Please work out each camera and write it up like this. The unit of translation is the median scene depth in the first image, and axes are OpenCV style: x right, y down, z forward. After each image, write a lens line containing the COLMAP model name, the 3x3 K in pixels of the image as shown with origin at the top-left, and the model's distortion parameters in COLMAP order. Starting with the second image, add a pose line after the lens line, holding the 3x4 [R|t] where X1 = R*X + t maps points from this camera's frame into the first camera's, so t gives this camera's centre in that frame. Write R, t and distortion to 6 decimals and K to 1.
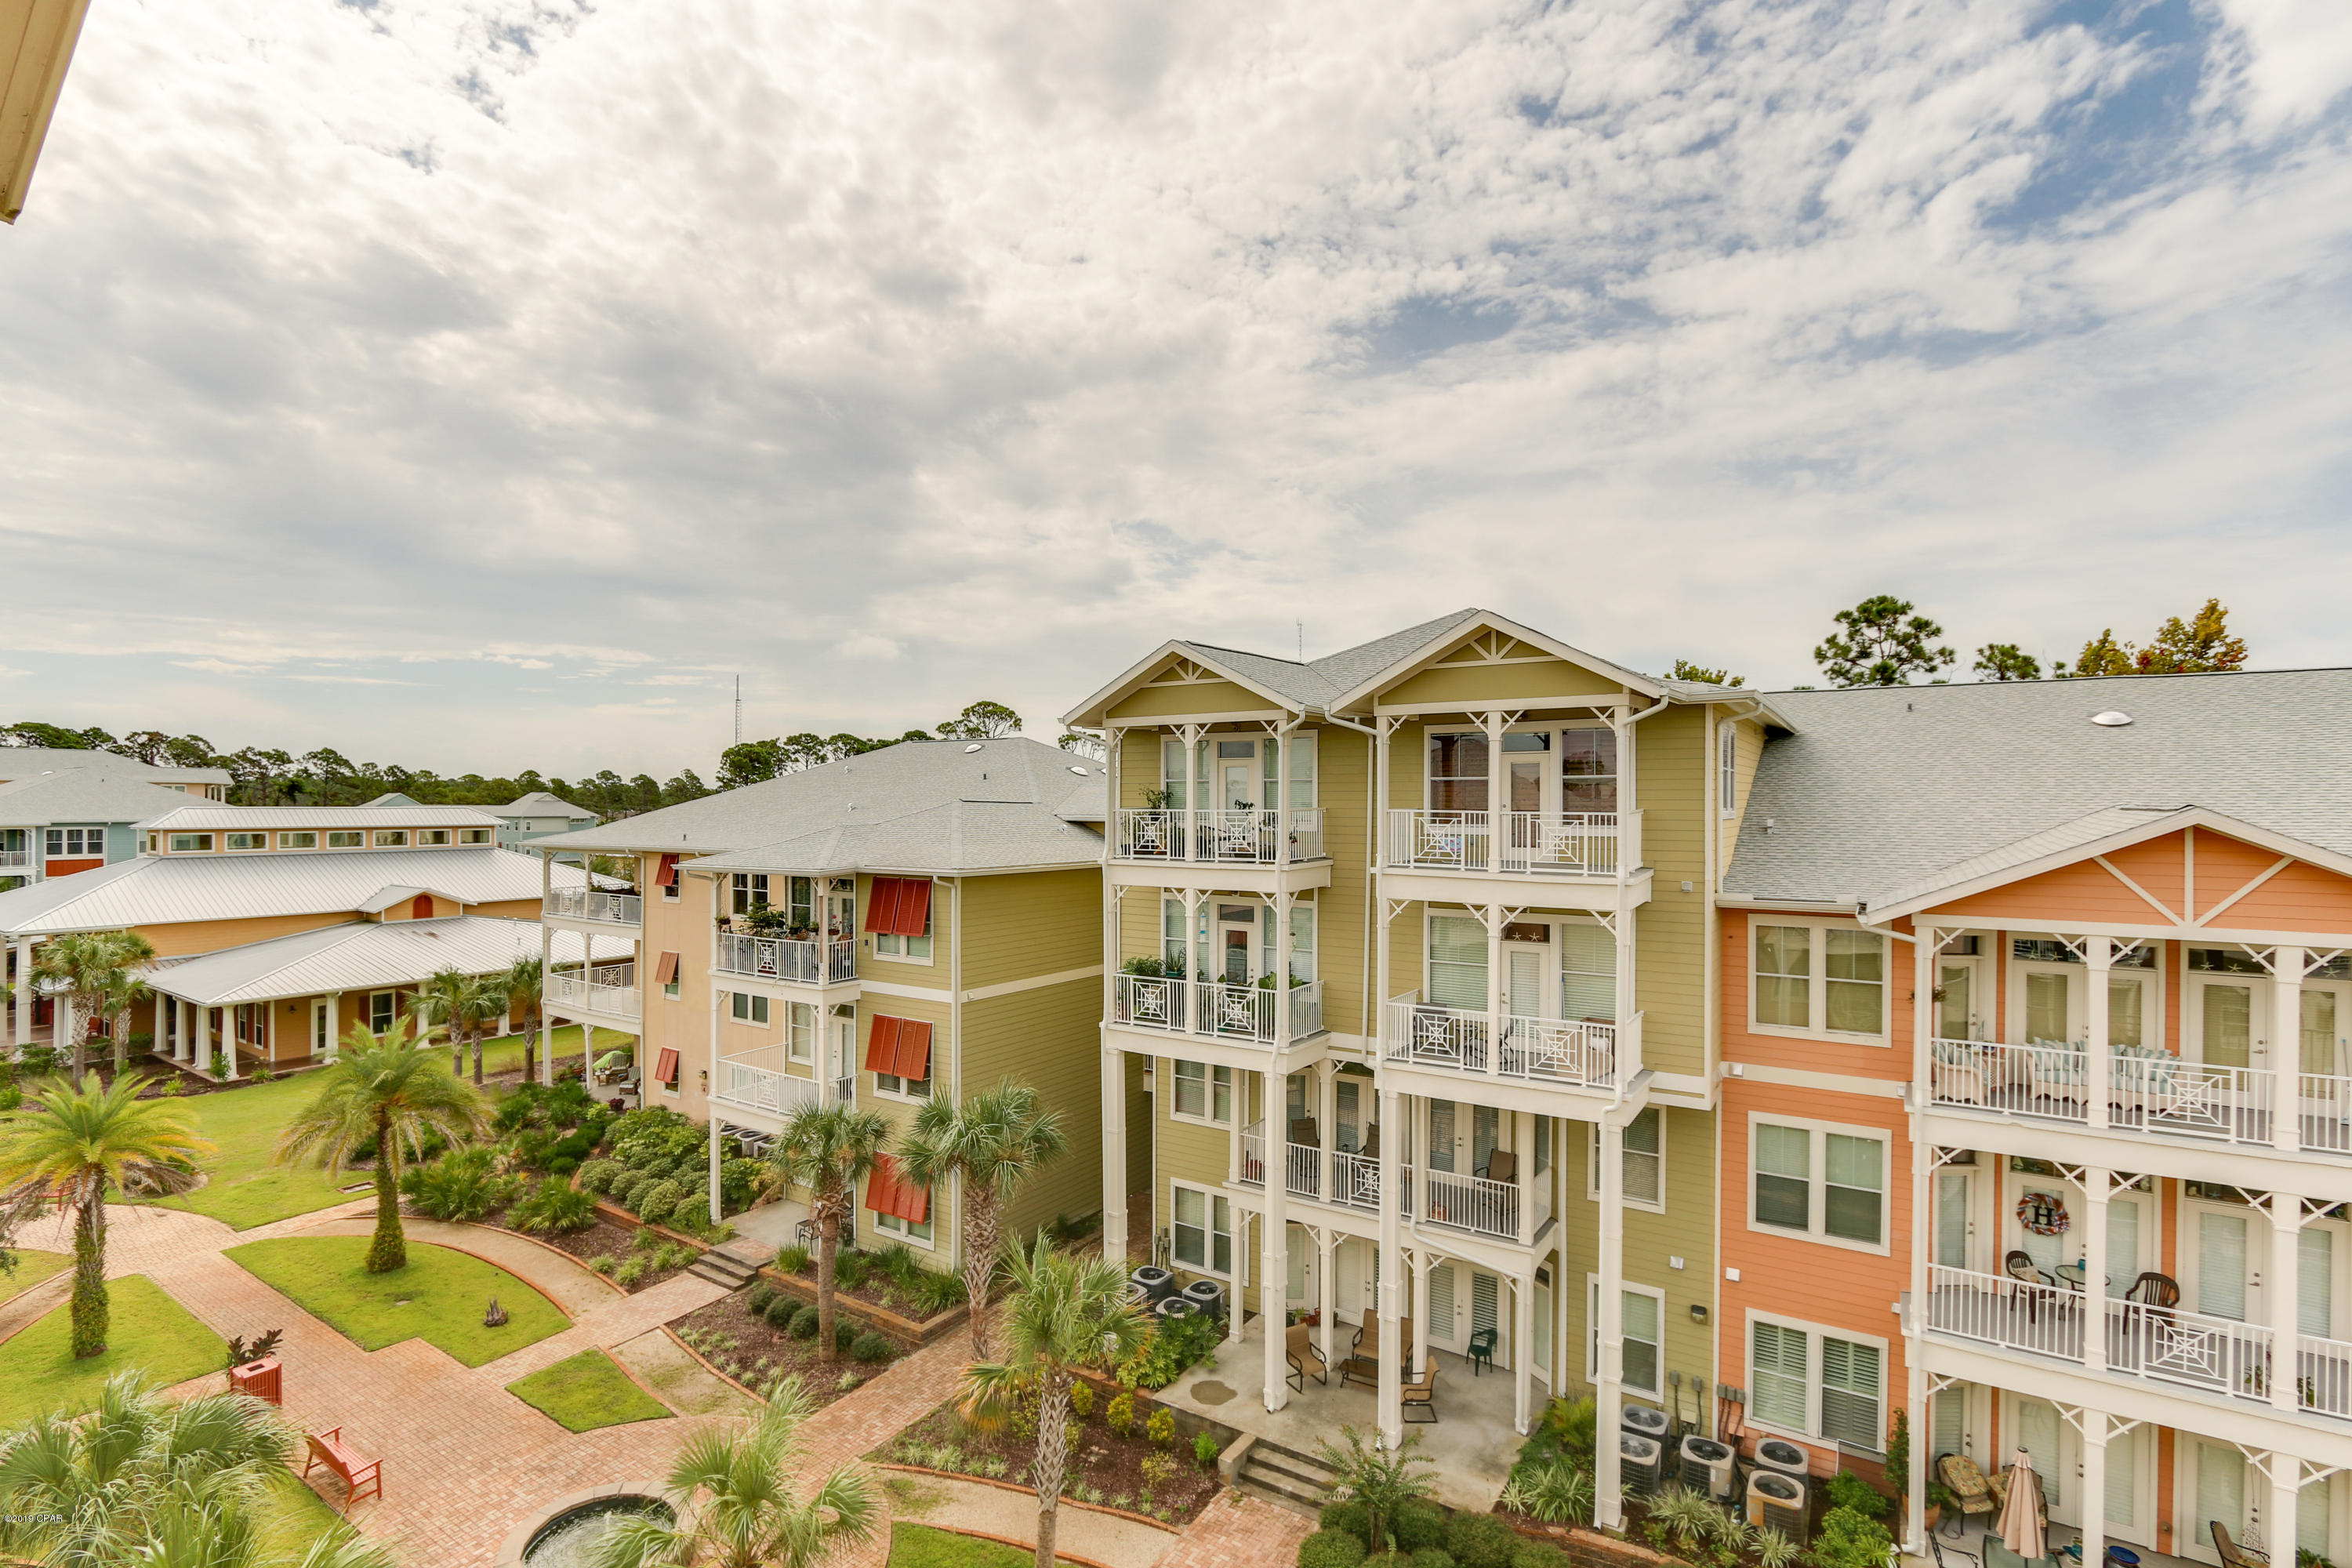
lens RADIAL K [[1093.2, 0, 1169.6], [0, 1093.2, 800.1], [0, 0, 1]] dist [-0.017188, 0.003947]
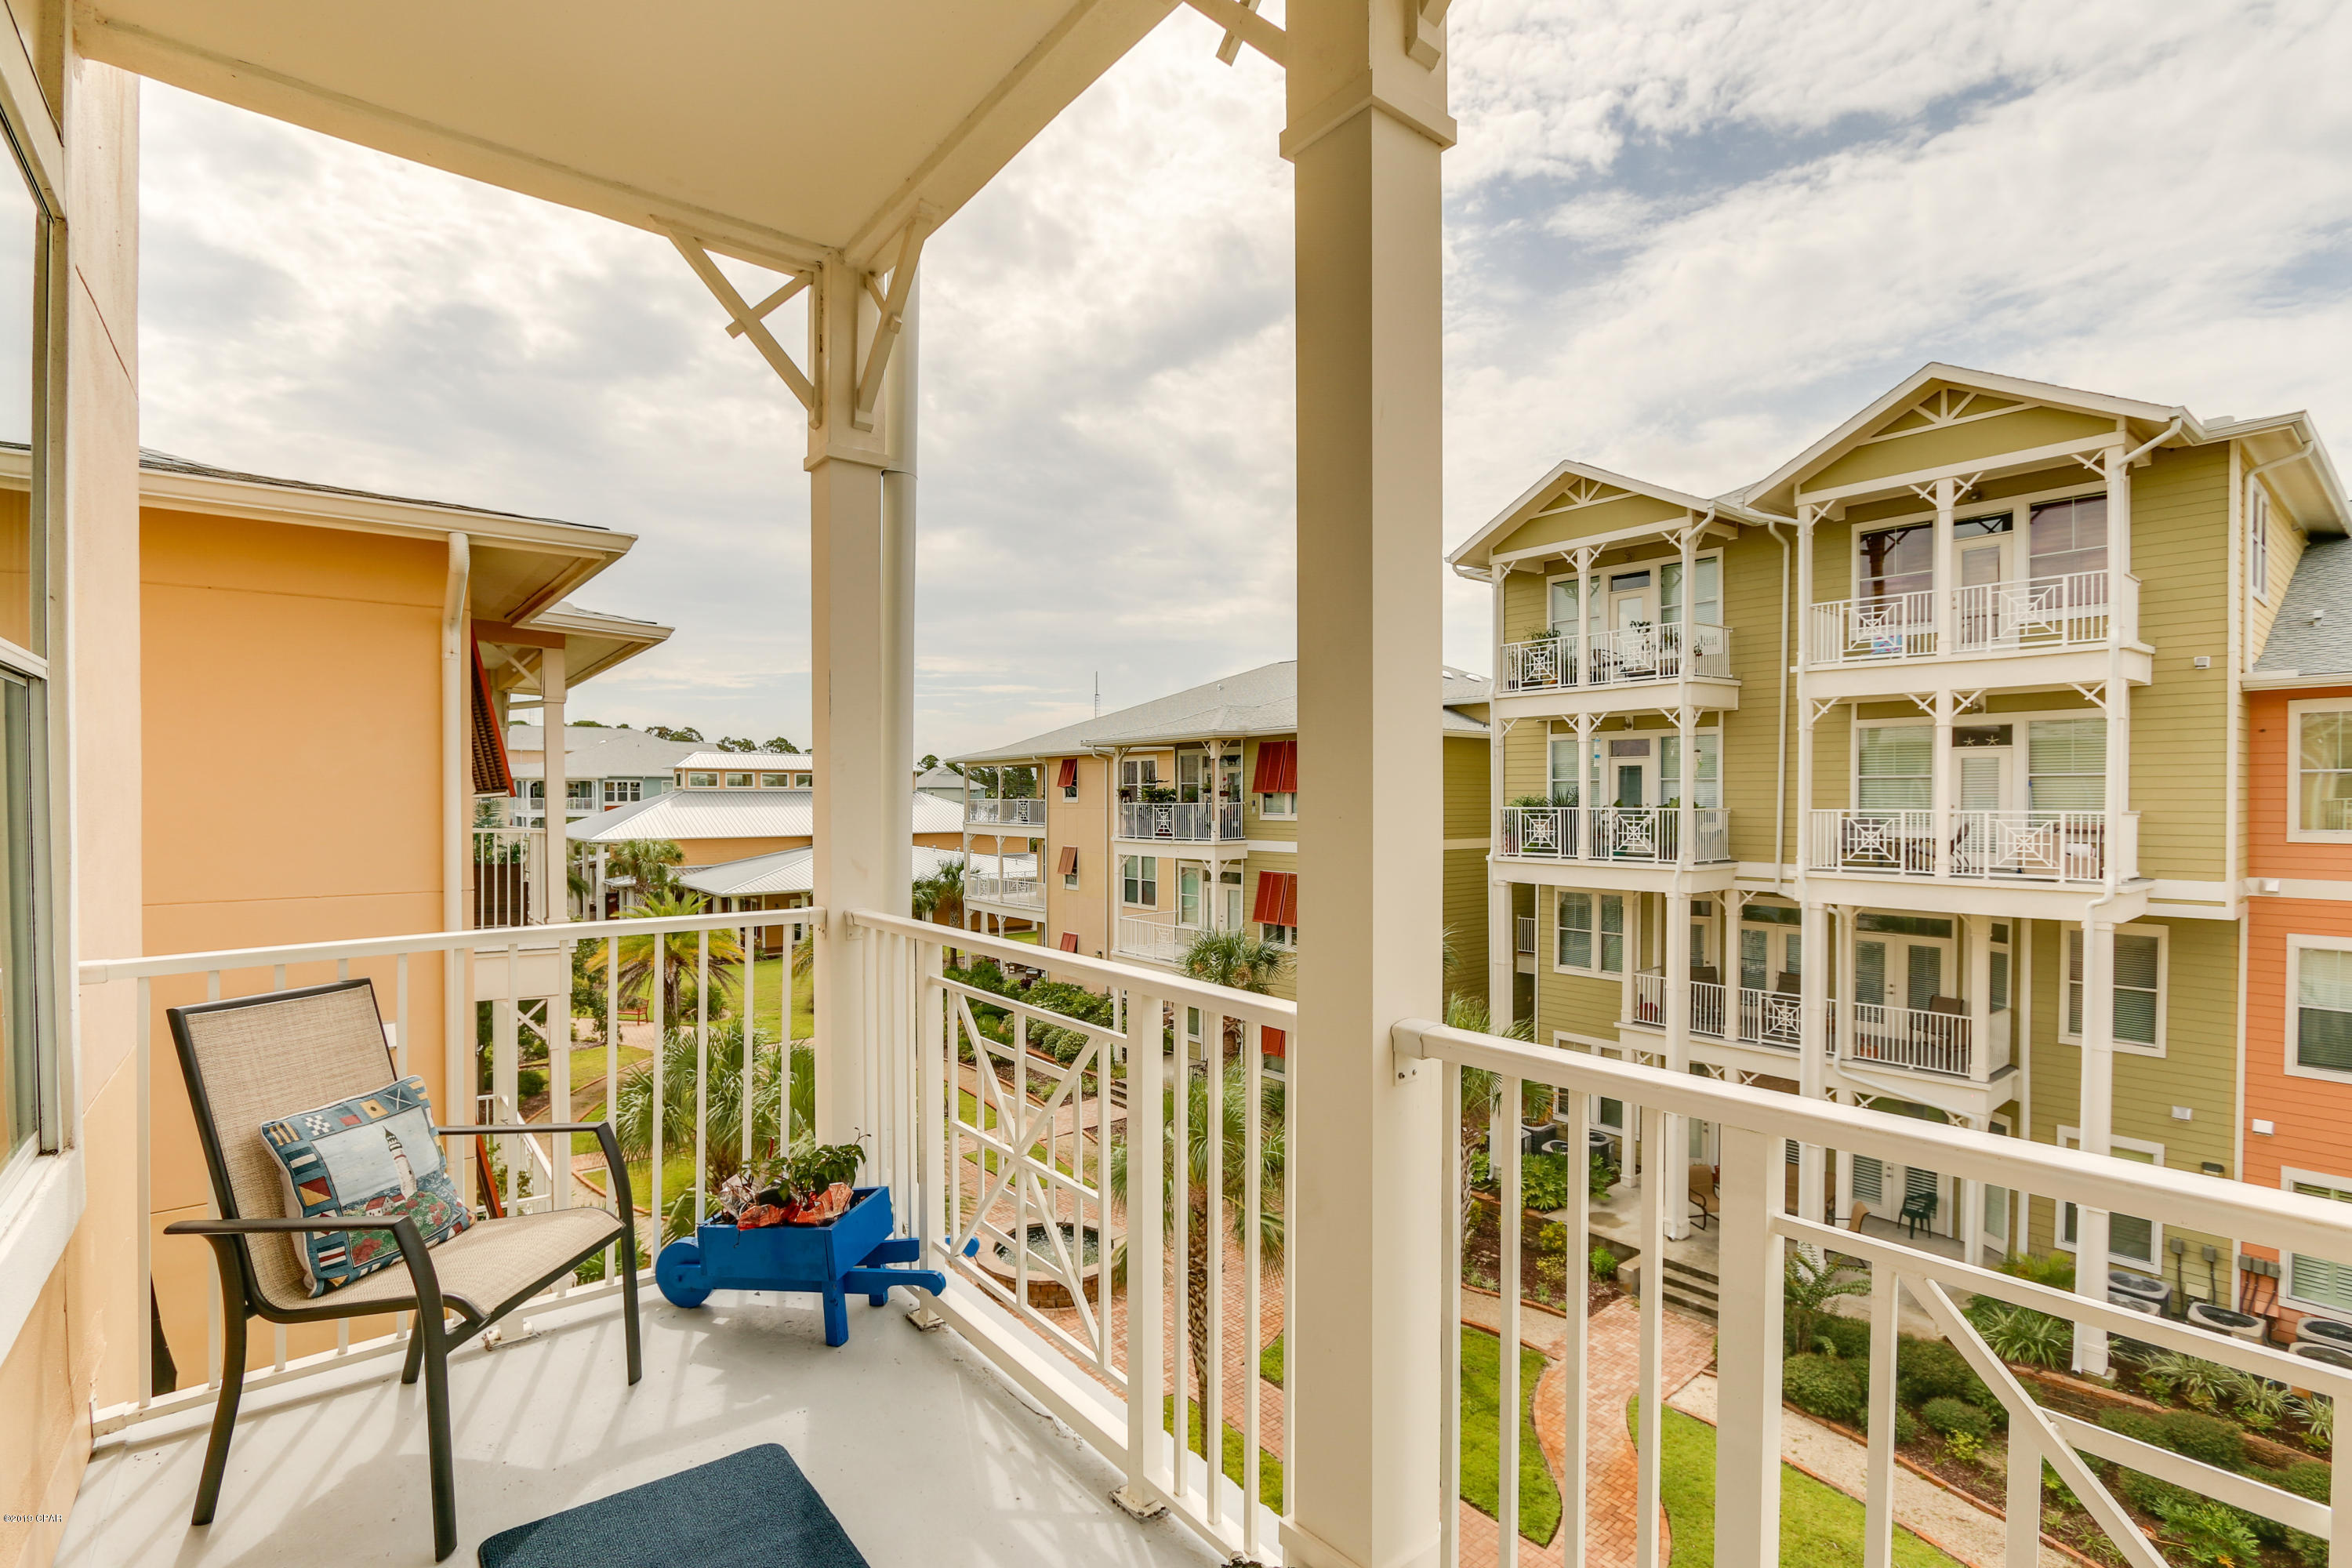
lens RADIAL K [[1093.2, 0, 1178.5], [0, 1093.2, 811.8], [0, 0, 1]] dist [-0.017188, 0.003947]
pose [[0.953952, 0.000611, -0.299959, -0.032535], [0.004931, 0.999831, 0.017718, 0.142128], [0.299919, -0.018381, 0.953788, -0.045415]]
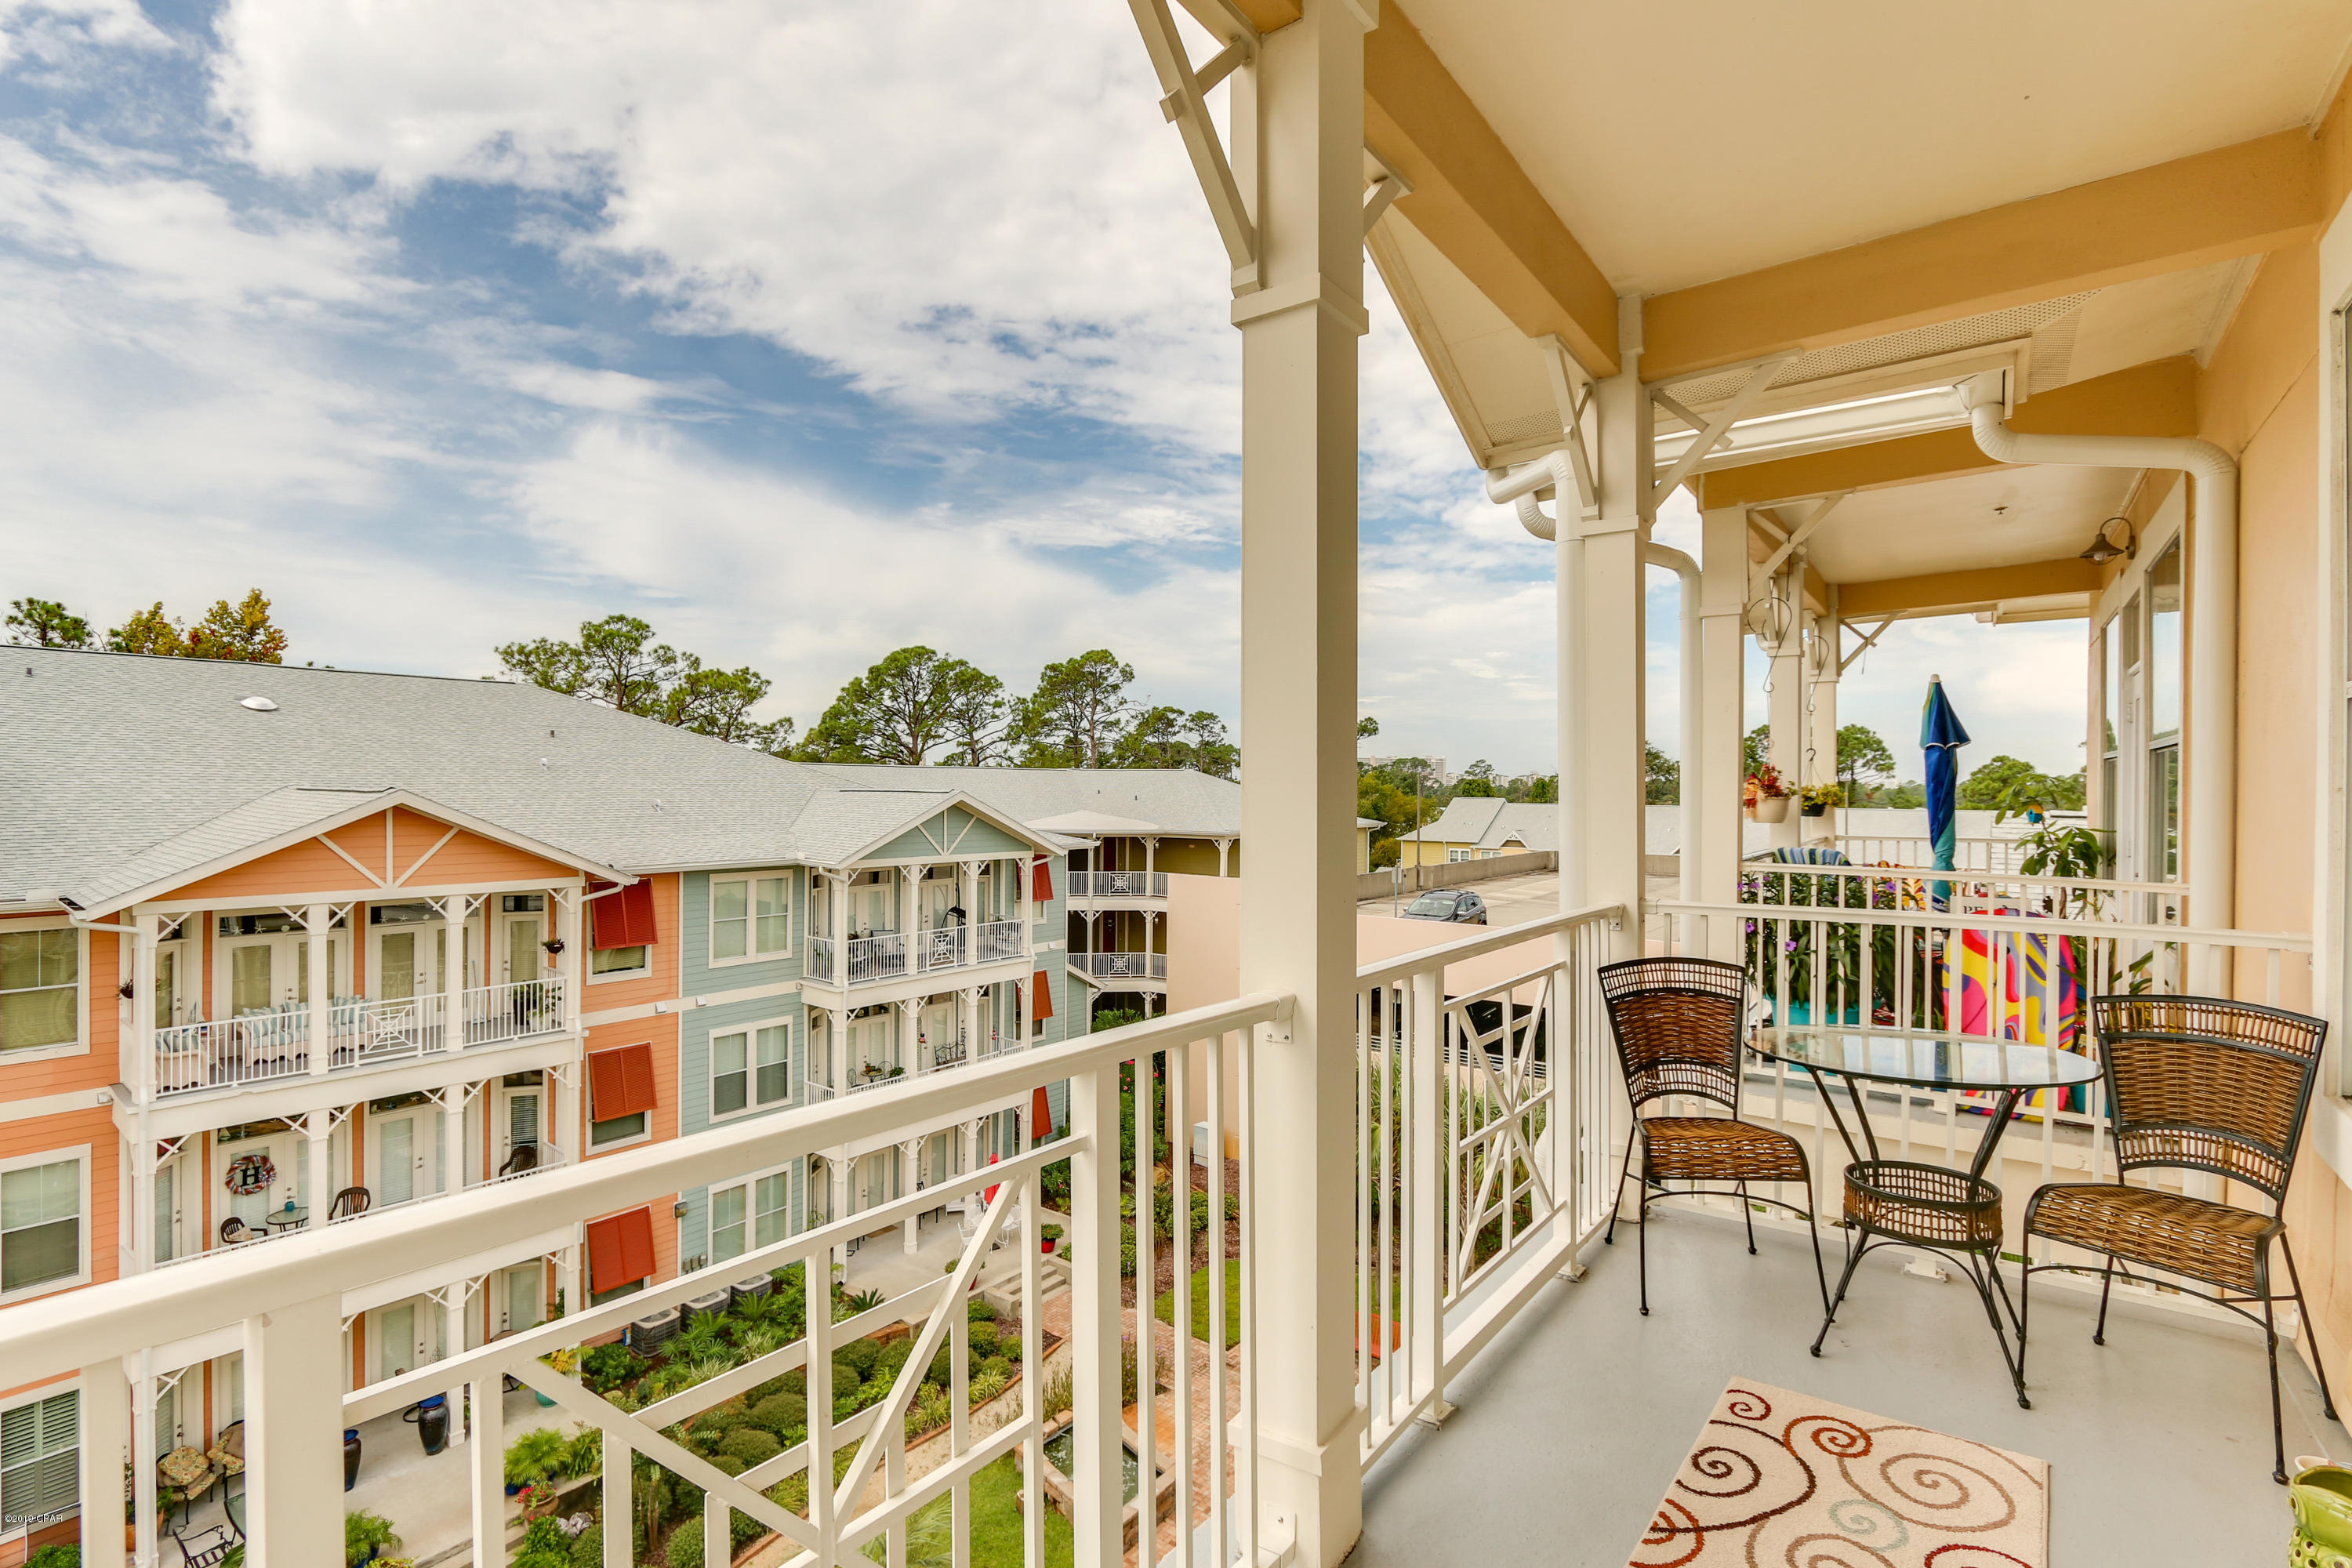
lens RADIAL K [[1093.2, 0, 1165.4], [0, 1093.2, 786.5], [0, 0, 1]] dist [-0.017188, 0.003947]
pose [[0.068484, -0.003809, 0.997645, -0.136381], [-0.009898, 0.999941, 0.004497, -0.006957], [-0.997603, -0.010183, 0.068443, 0.031016]]
